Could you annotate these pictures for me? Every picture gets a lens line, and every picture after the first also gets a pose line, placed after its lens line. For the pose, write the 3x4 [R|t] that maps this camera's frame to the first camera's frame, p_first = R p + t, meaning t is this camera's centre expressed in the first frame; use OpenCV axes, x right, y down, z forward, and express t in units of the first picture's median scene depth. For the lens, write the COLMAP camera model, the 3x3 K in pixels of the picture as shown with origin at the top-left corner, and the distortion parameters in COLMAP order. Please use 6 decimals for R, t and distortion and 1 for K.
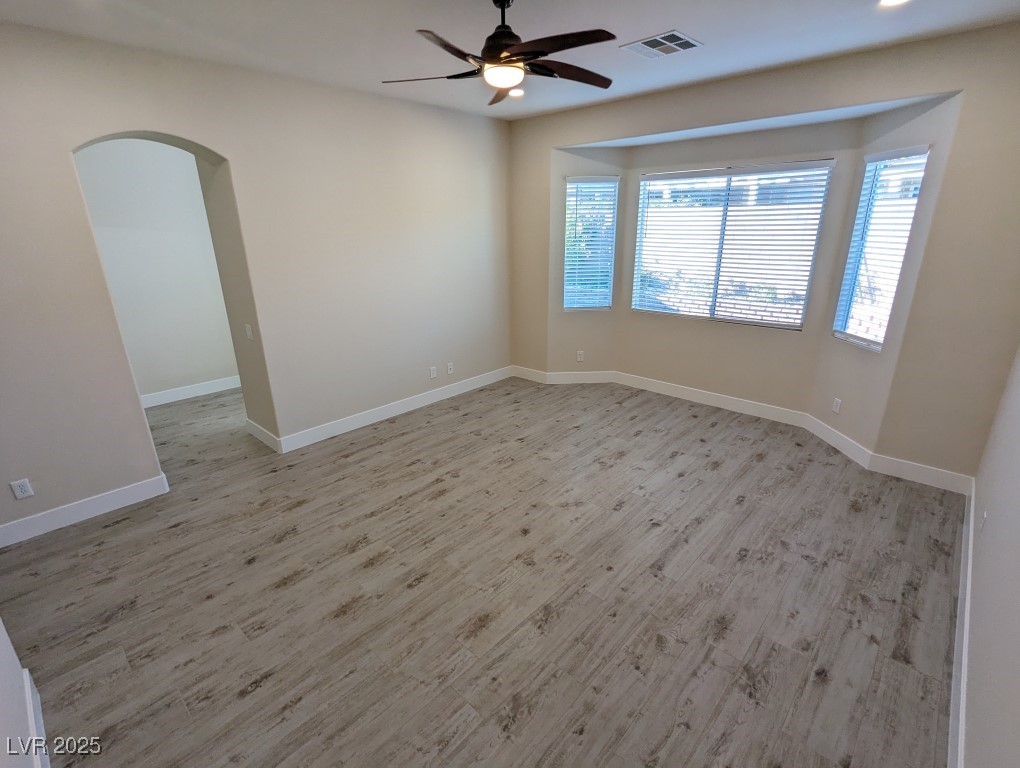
lens RADIAL K [[485.6, 0, 512.6], [0, 485.6, 385.2], [0, 0, 1]] dist [-0.001772, 0.003821]
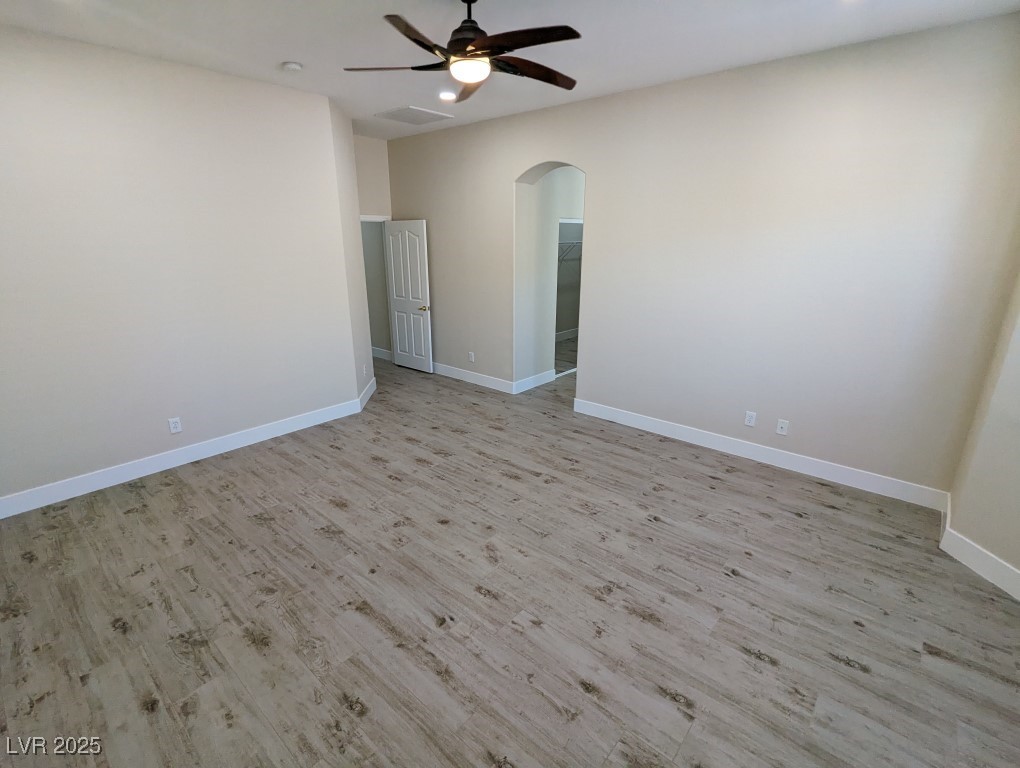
lens RADIAL K [[485.6, 0, 514.1], [0, 485.6, 383.0], [0, 0, 1]] dist [-0.001772, 0.003821]
pose [[0.034474, 0.304730, -0.951815, 0.843352], [-0.318829, 0.905971, 0.278505, -0.274020], [0.947185, 0.293865, 0.128389, 0.843297]]
